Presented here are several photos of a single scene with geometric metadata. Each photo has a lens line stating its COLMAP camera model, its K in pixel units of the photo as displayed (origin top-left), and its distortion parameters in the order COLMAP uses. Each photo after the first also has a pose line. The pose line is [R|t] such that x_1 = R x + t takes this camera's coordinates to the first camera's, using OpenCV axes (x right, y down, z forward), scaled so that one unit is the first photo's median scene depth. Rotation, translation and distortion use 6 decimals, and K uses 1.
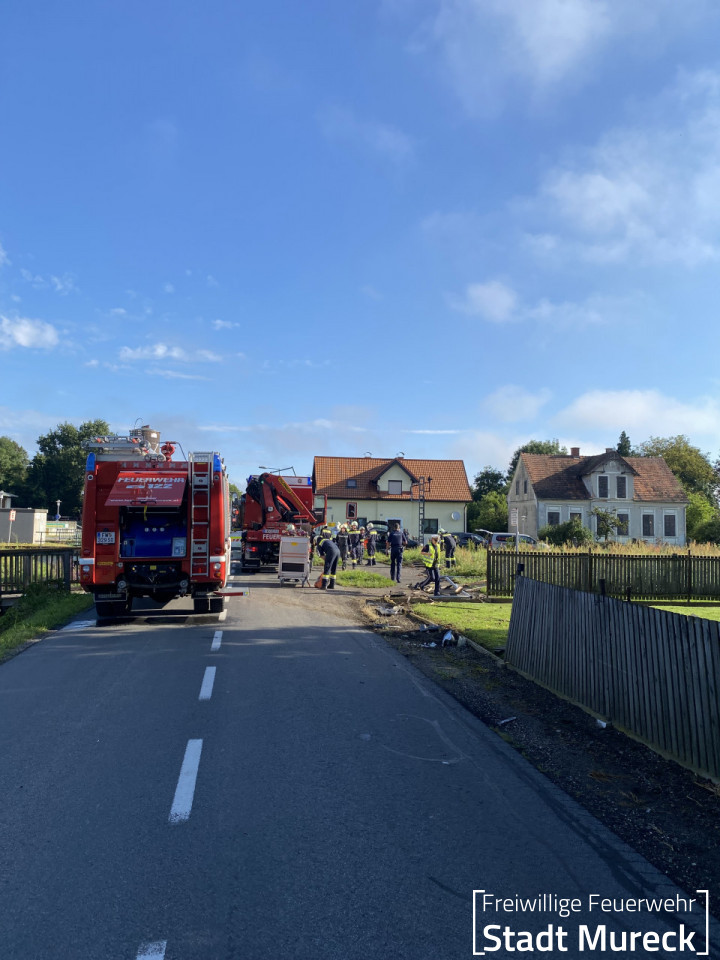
lens RADIAL K [[735.7, 0, 384.5], [0, 735.7, 477.6], [0, 0, 1]] dist [0.085785, 0.000308]
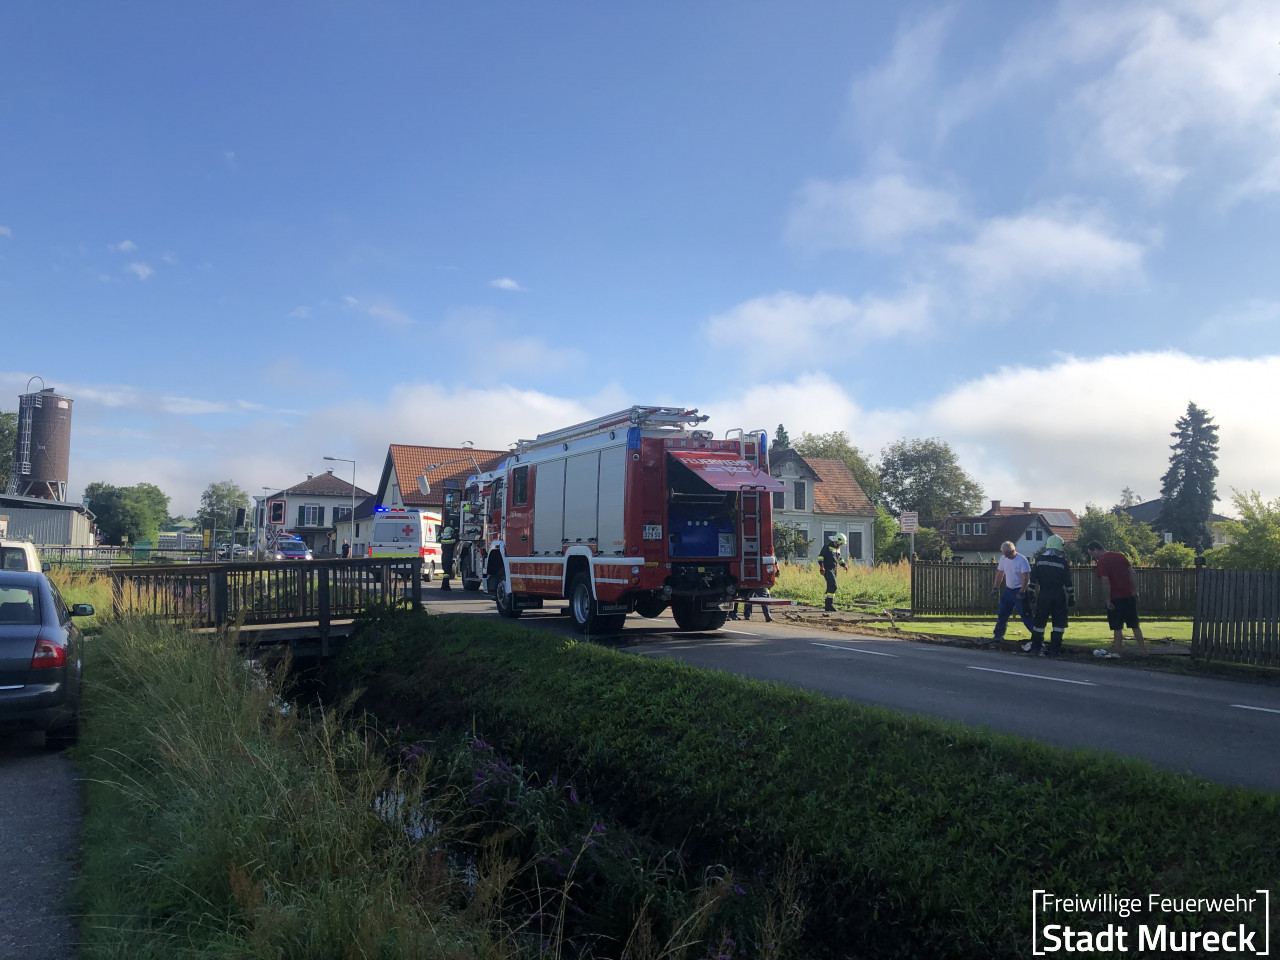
lens RADIAL K [[1045.4, 0, 653.1], [0, 1045.4, 484.1], [0, 0, 1]] dist [0.078497, -0.074783]
pose [[0.962233, 0.018115, 0.271623, -0.129784], [-0.018261, 0.999831, -0.001991, 0.005851], [-0.271613, -0.003045, 0.962402, -0.017518]]
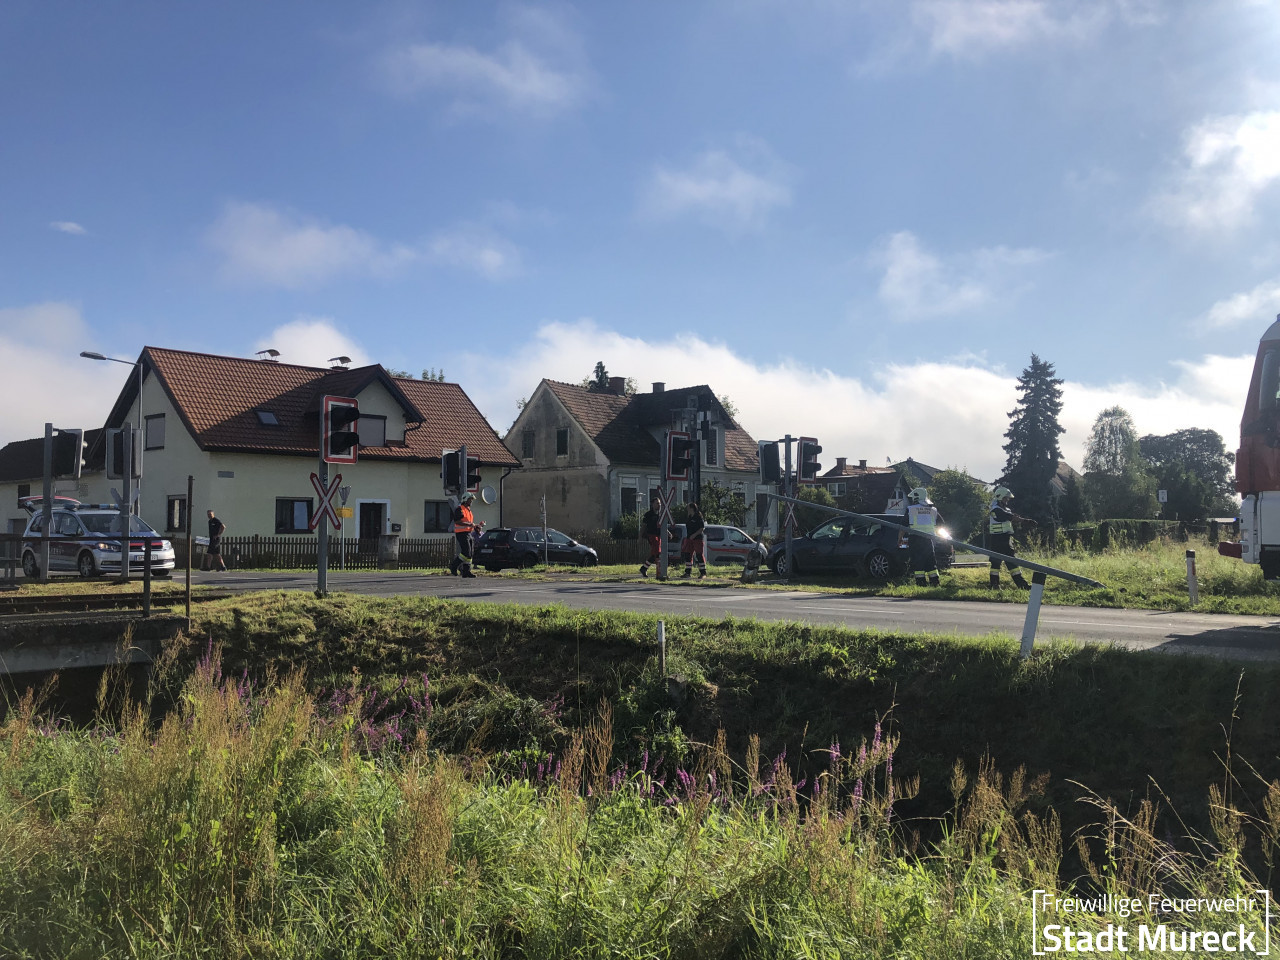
lens RADIAL K [[1045.4, 0, 653.1], [0, 1045.4, 484.1], [0, 0, 1]] dist [0.078497, -0.074783]
pose [[0.763903, 0.007386, 0.645289, -0.262815], [-0.024295, 0.999555, 0.017320, 0.029978], [-0.644874, -0.028908, 0.763742, 0.390590]]
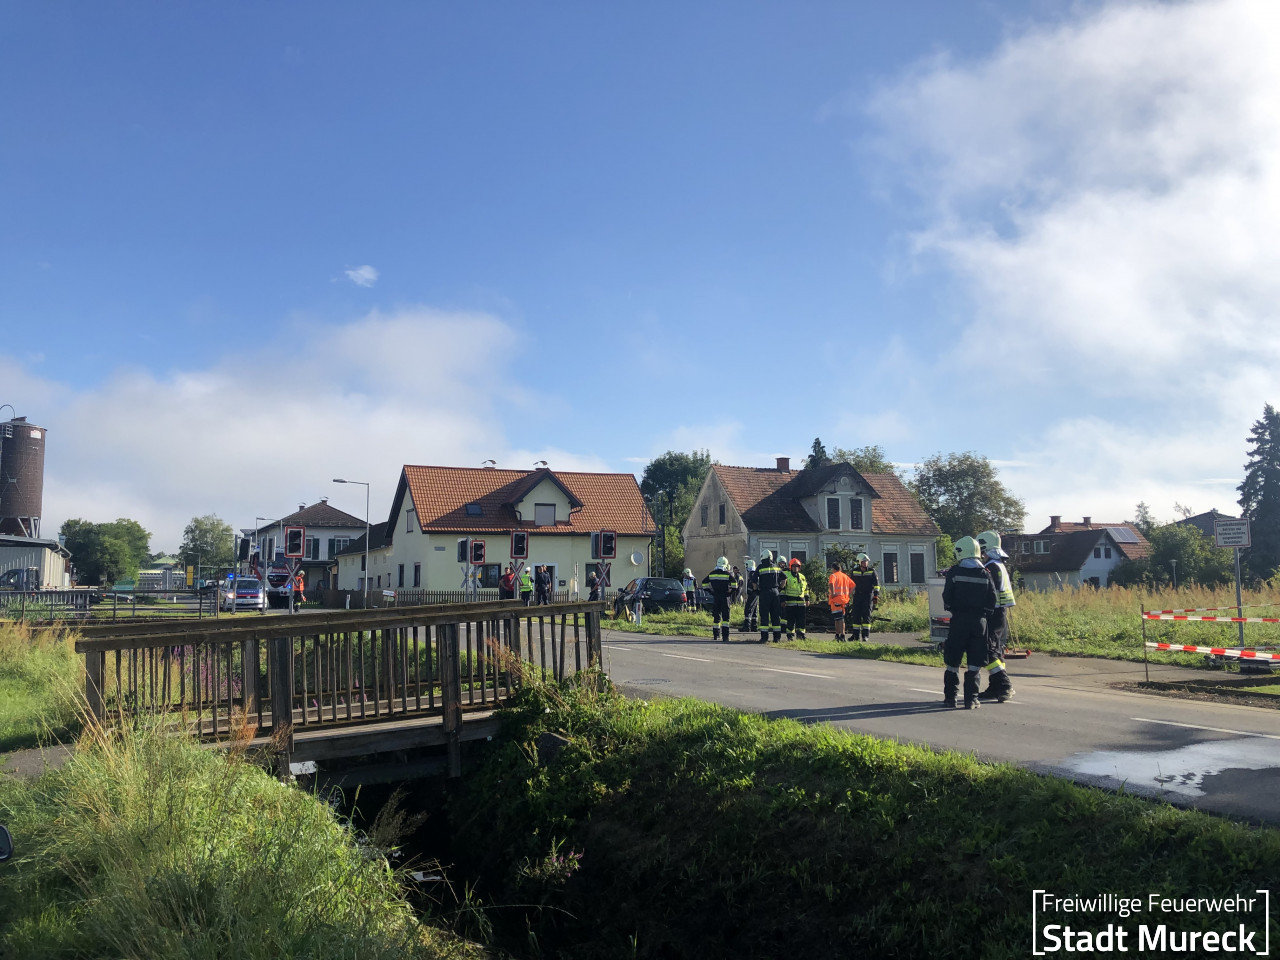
lens RADIAL K [[1045.4, 0, 653.1], [0, 1045.4, 484.1], [0, 0, 1]] dist [0.078497, -0.074783]
pose [[0.957969, 0.005694, 0.286815, -0.152723], [0.002264, 0.999622, -0.027406, 0.011648], [-0.286862, 0.026904, 0.957594, 0.102145]]
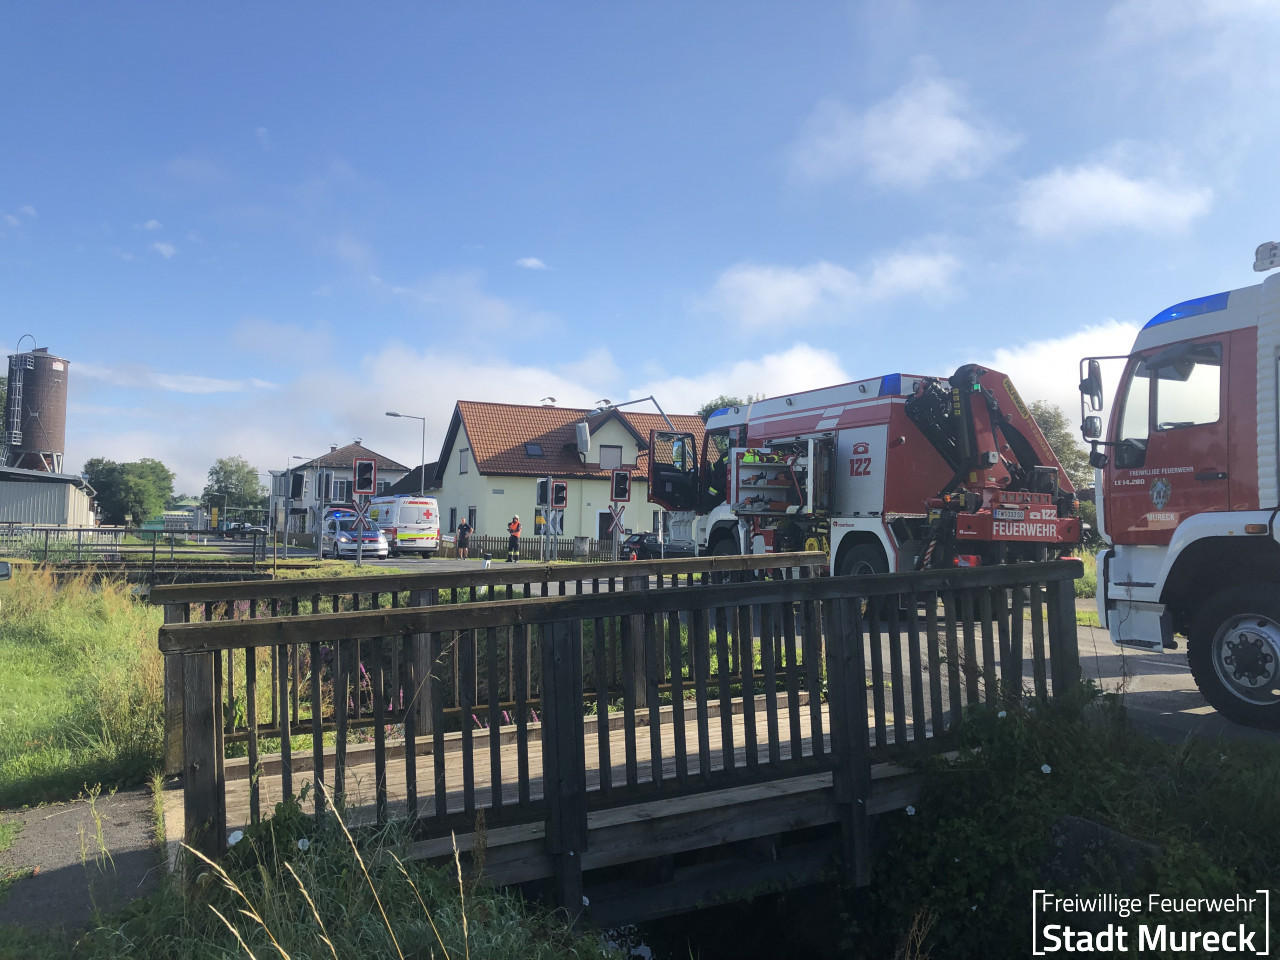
lens RADIAL K [[1041.9, 0, 696.0], [0, 1041.9, 472.9], [0, 0, 1]] dist [0.012411, -0.012439]
pose [[0.951088, 0.012140, 0.308682, -0.173374], [-0.015347, 0.999851, 0.007963, 0.017706], [-0.308539, -0.012311, 0.951132, 0.185928]]
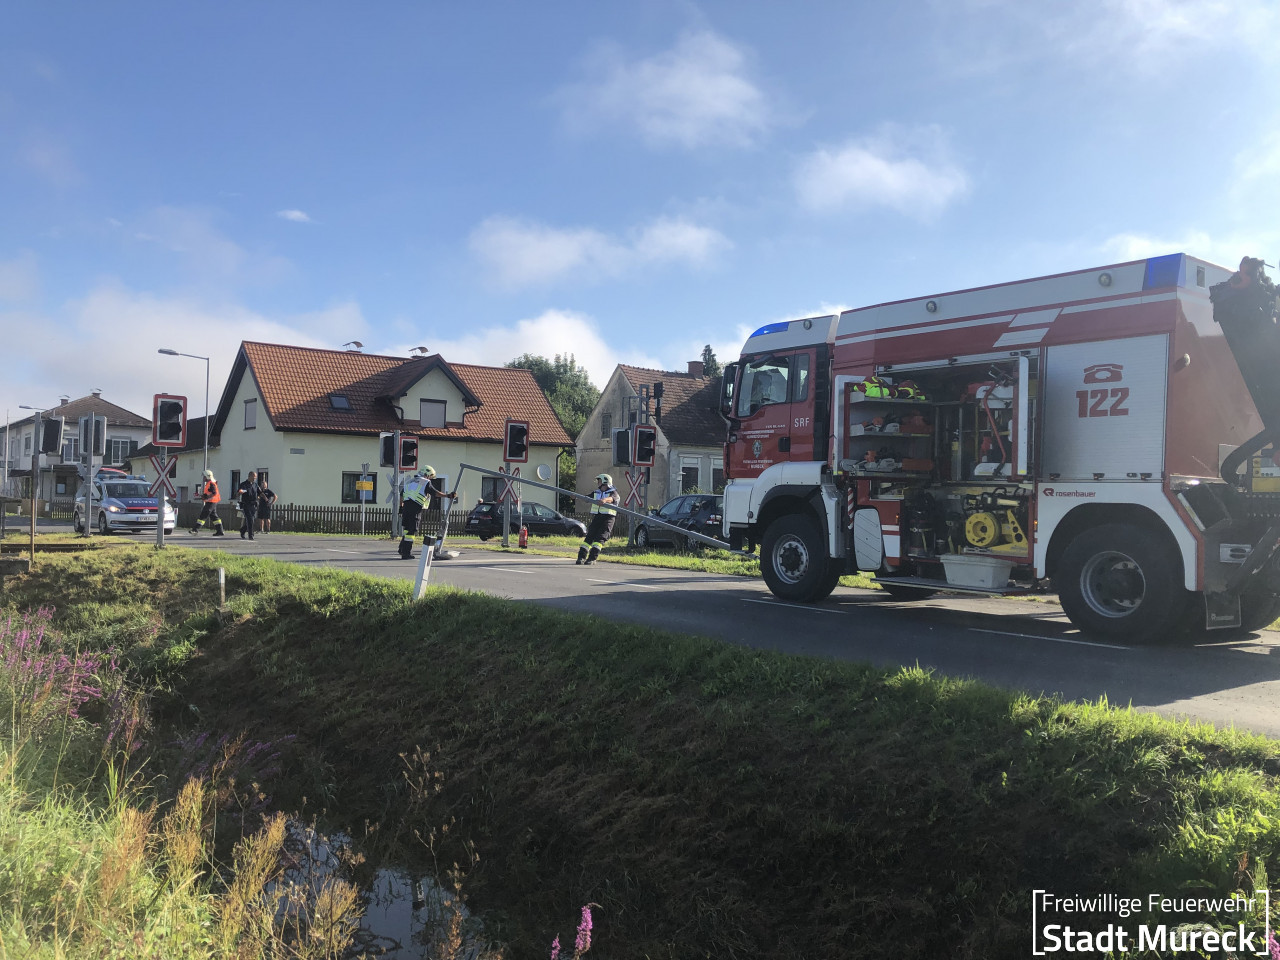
lens RADIAL K [[1045.4, 0, 653.1], [0, 1045.4, 484.1], [0, 0, 1]] dist [0.078497, -0.074783]
pose [[0.877972, 0.007403, 0.478654, -0.192924], [-0.032614, 0.998482, 0.044379, 0.024235], [-0.477599, -0.054574, 0.876881, 0.288444]]
